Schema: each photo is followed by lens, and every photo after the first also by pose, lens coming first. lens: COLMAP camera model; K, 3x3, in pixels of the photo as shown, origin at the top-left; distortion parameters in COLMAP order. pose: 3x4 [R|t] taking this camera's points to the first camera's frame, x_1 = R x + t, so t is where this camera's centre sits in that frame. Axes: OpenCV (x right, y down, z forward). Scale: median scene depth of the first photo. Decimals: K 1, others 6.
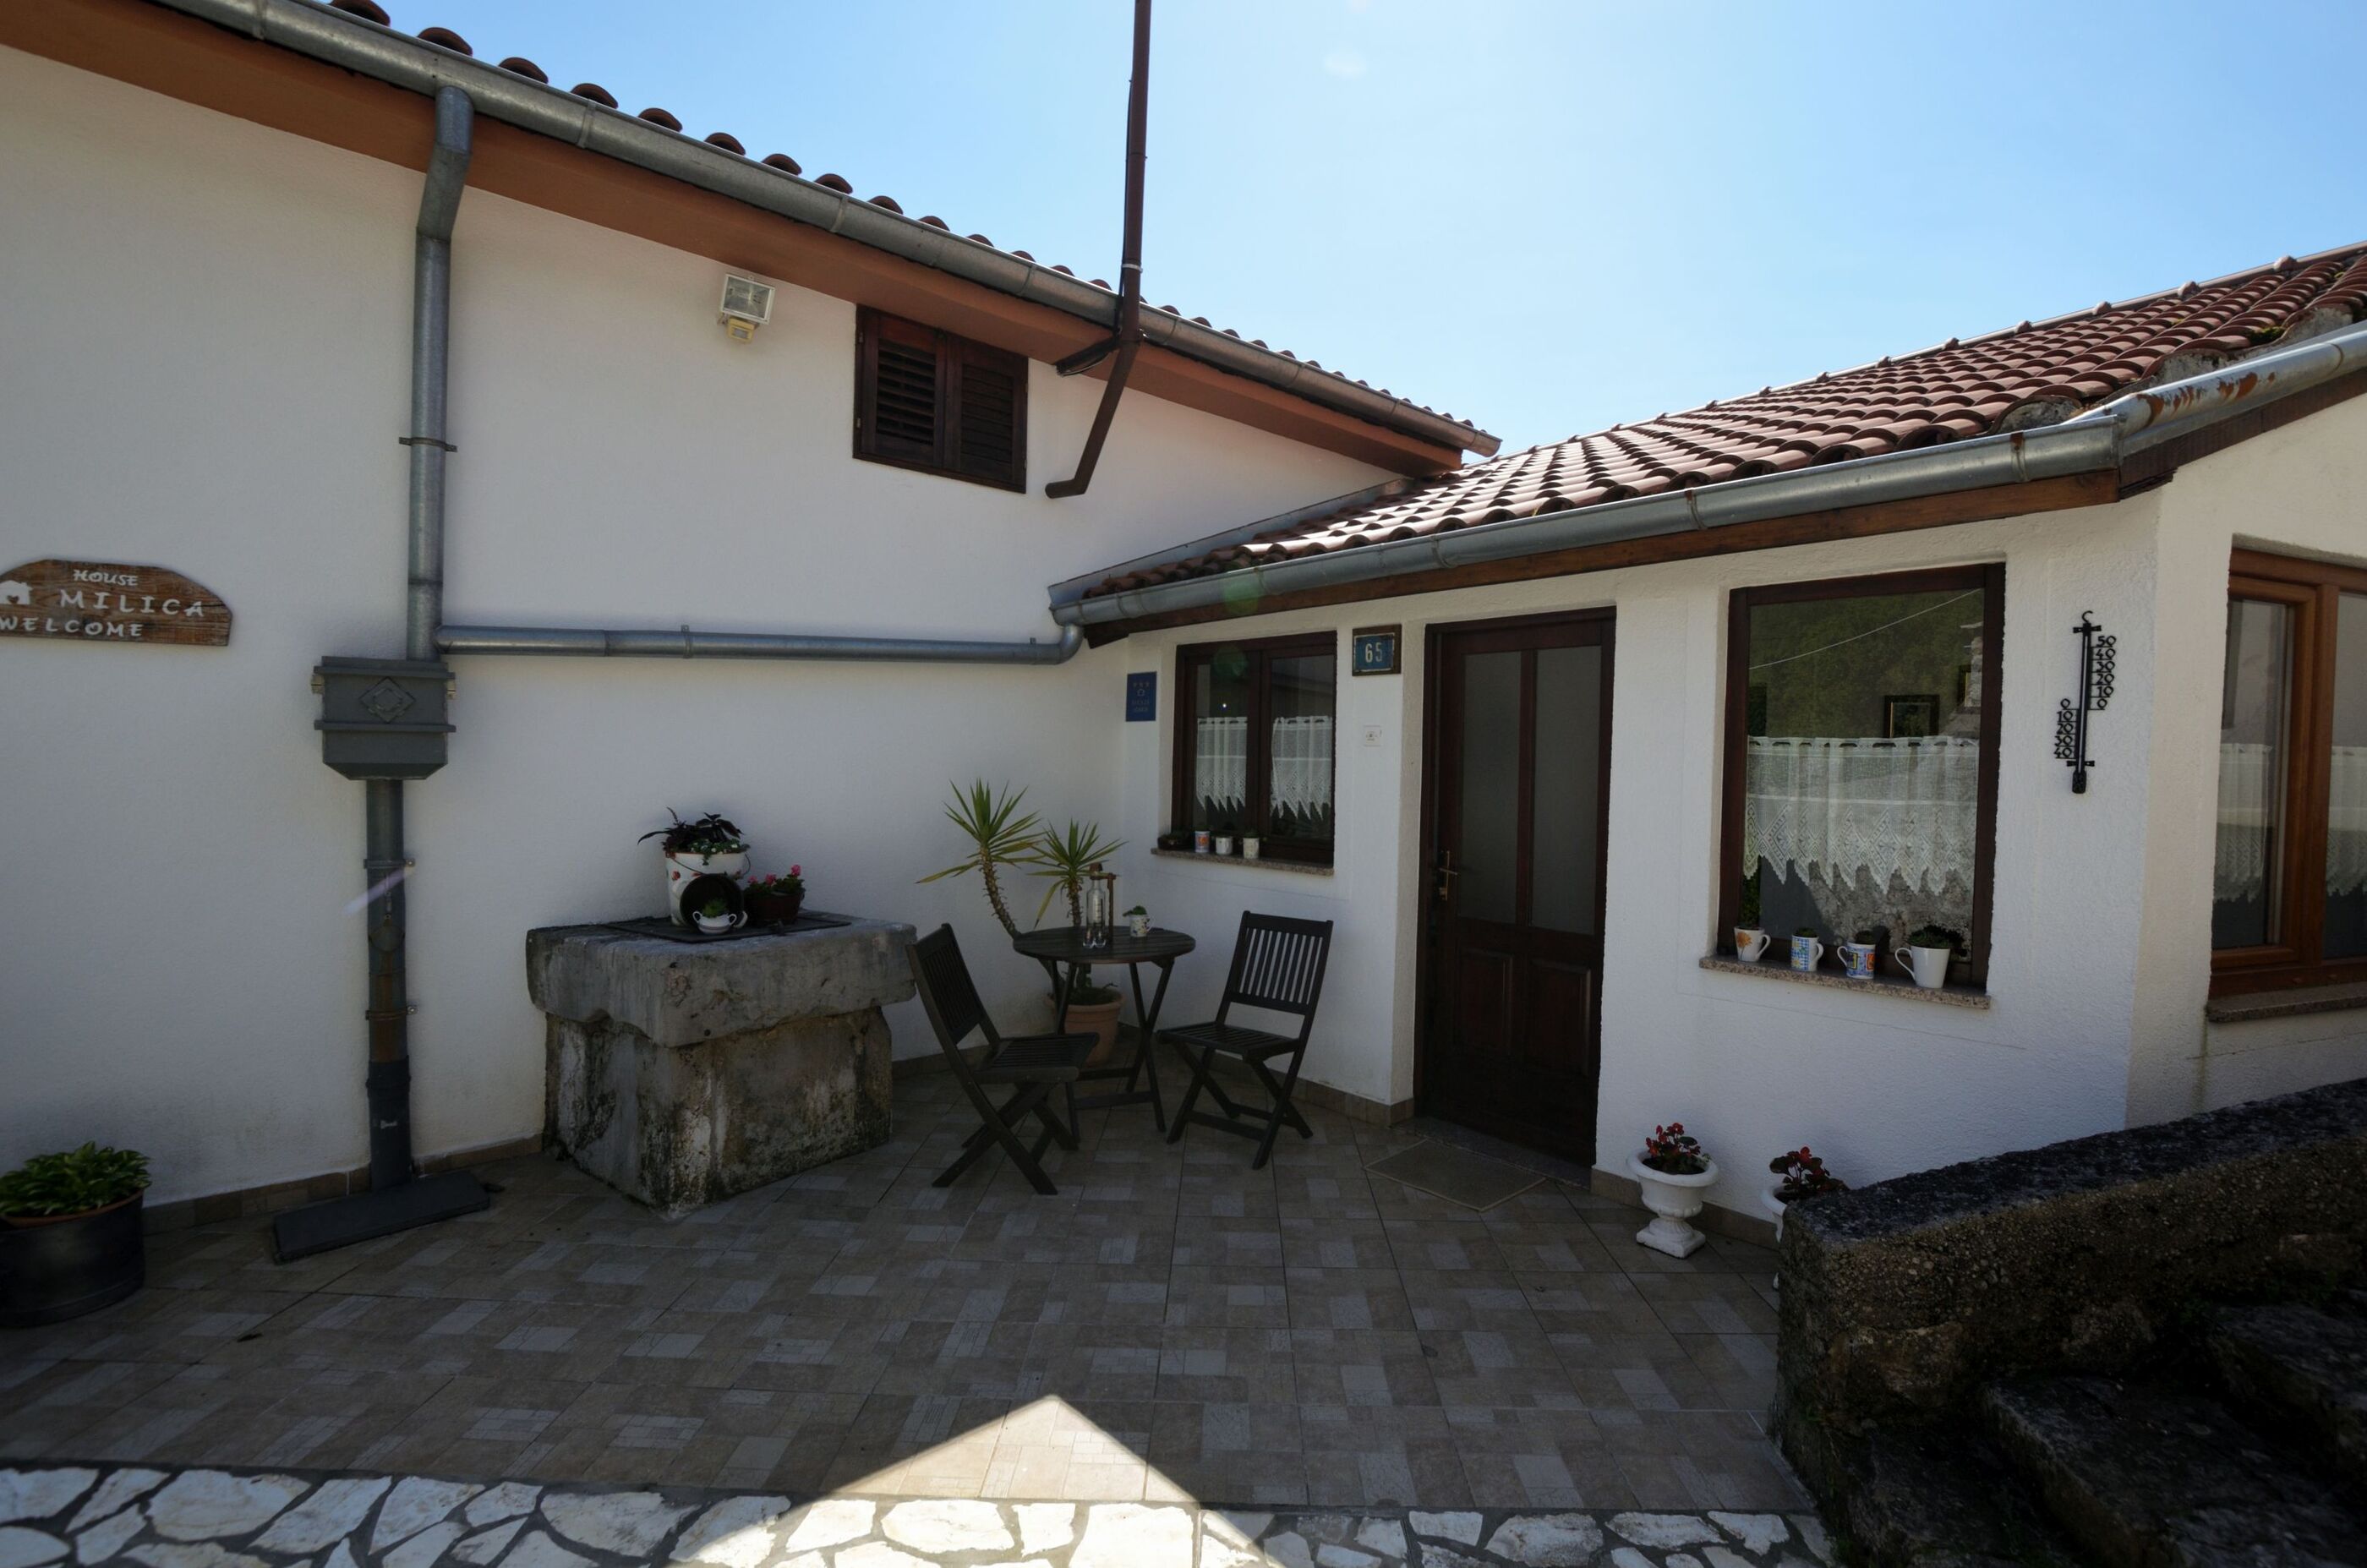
lens RADIAL K [[1052.0, 0, 1187.8], [0, 1052.0, 773.6], [0, 0, 1]] dist [-0.034033, 0.005490]
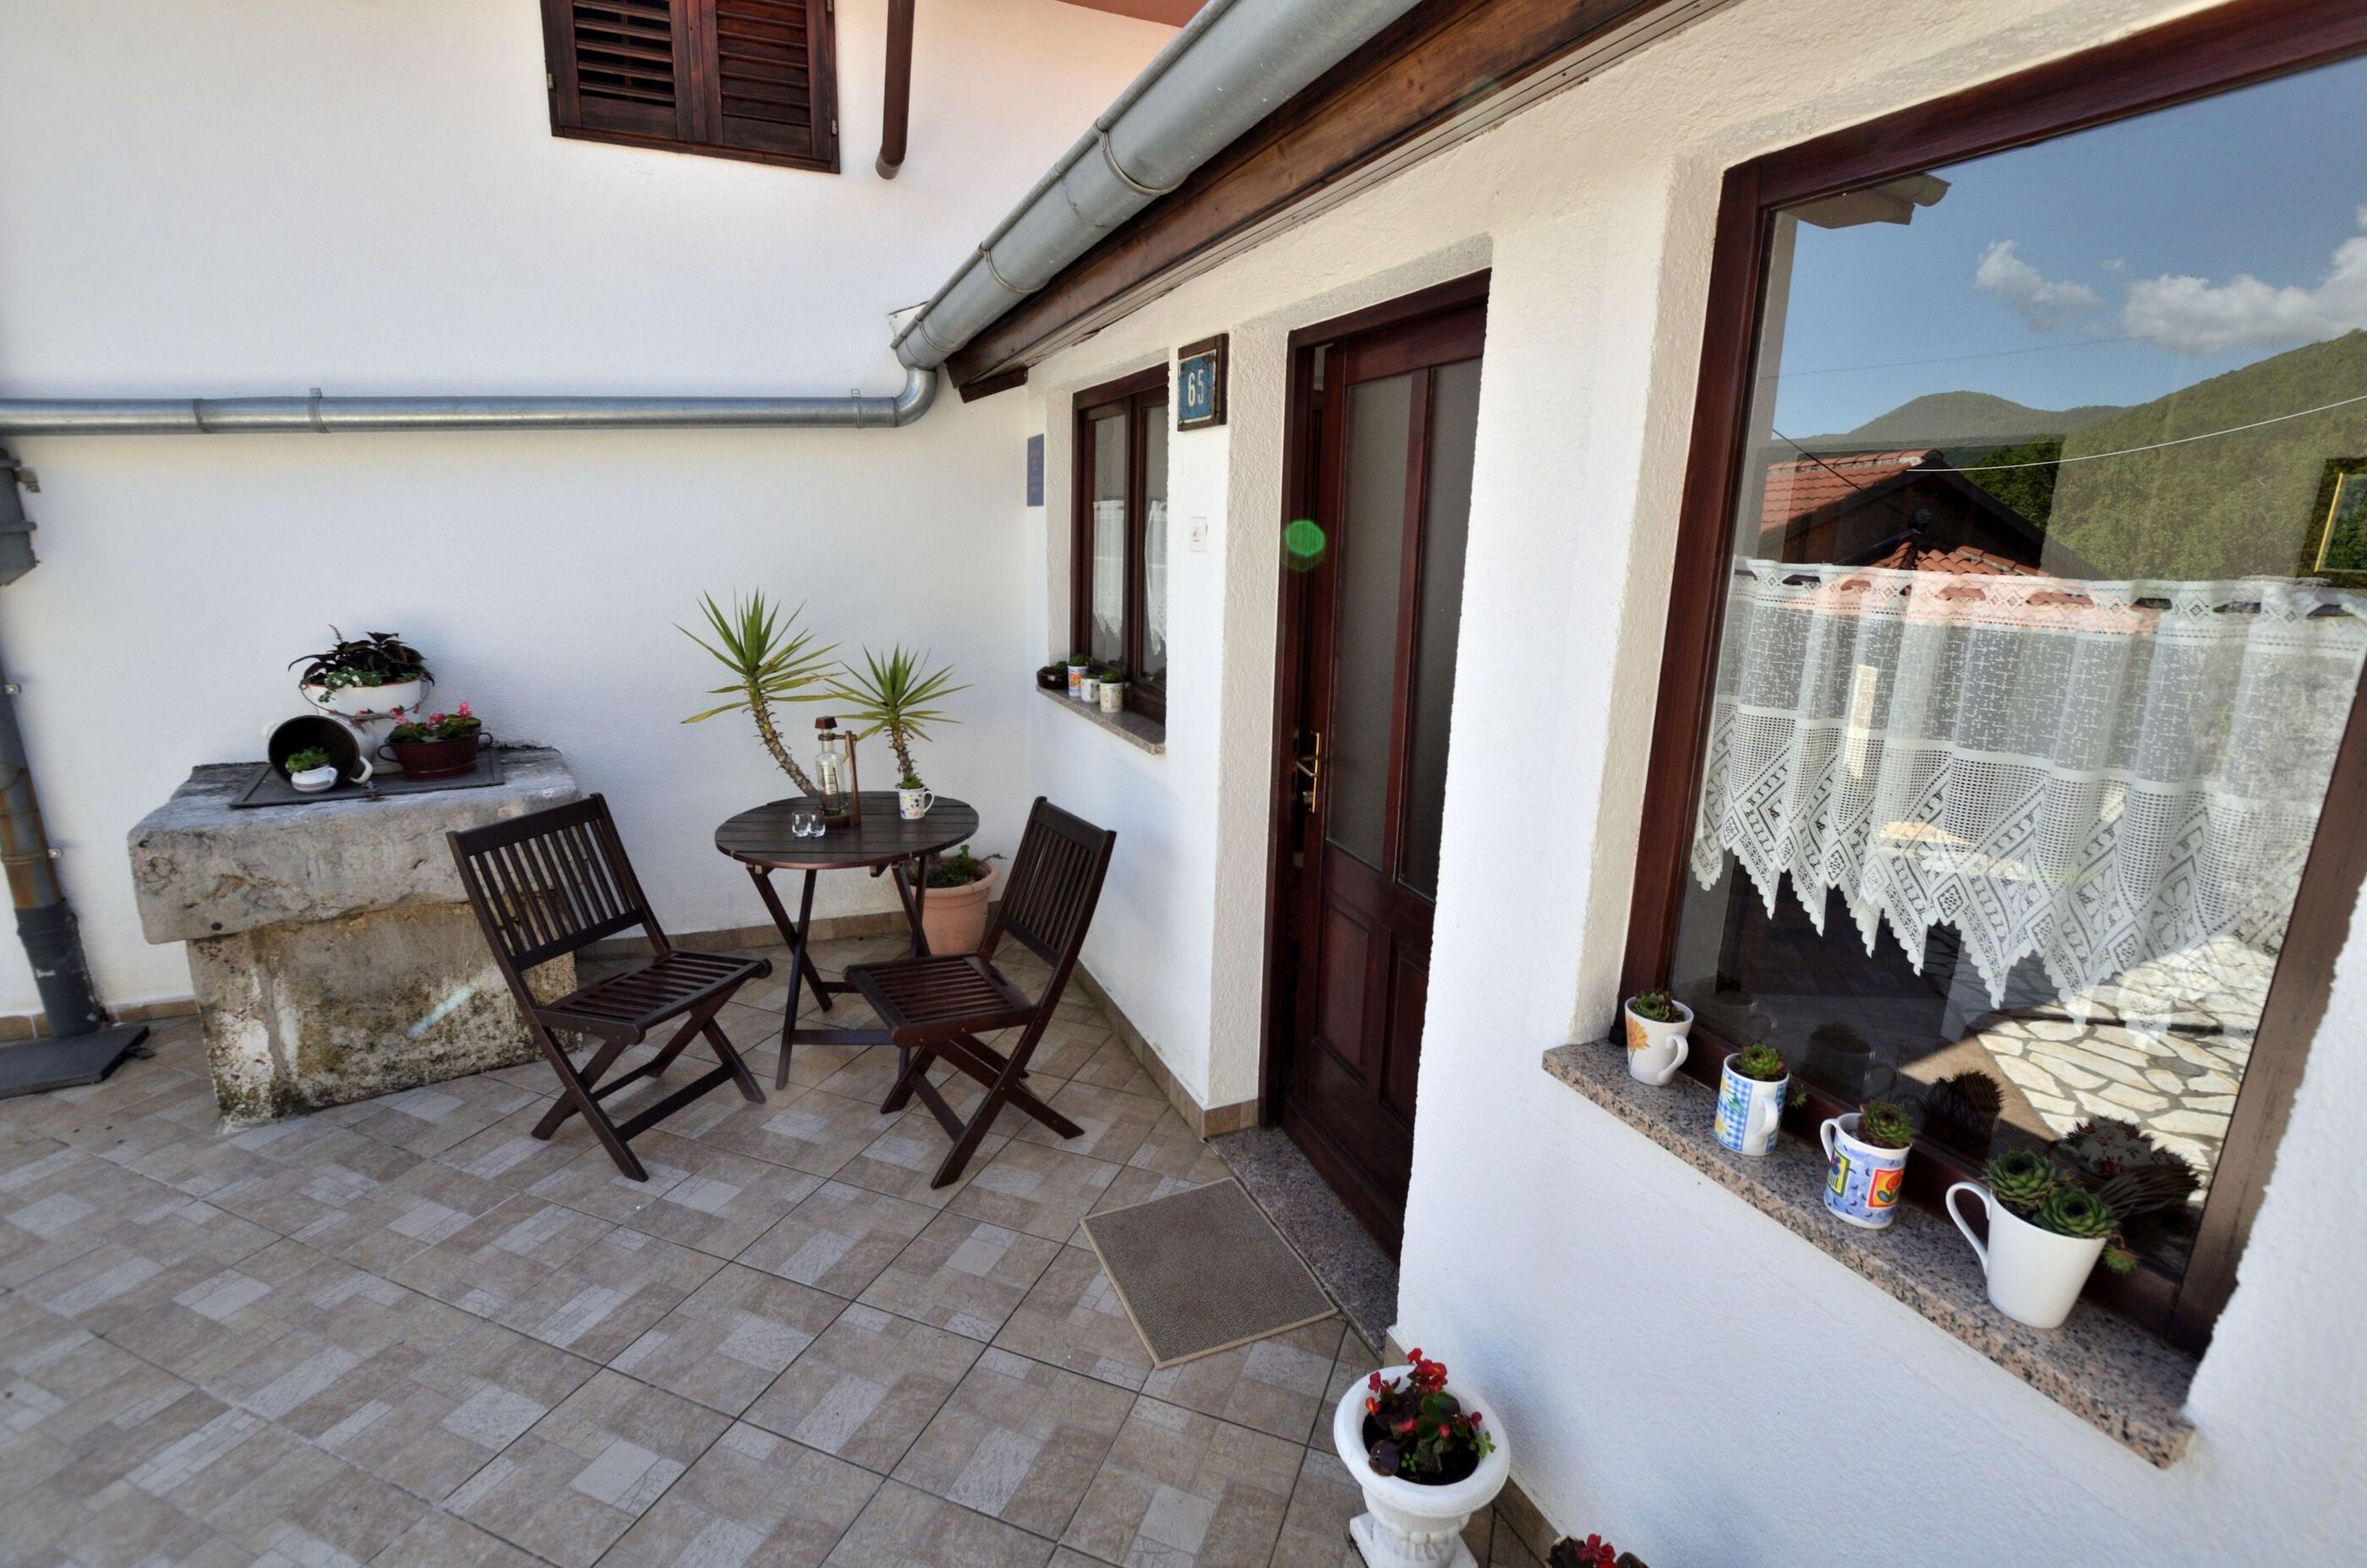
lens RADIAL K [[1052.0, 0, 1187.8], [0, 1052.0, 773.6], [0, 0, 1]] dist [-0.034033, 0.005490]
pose [[0.946834, 0.078069, -0.312106, 0.429156], [-0.011375, 0.977629, 0.210031, -0.033162], [0.321520, -0.195314, 0.926540, 0.492538]]
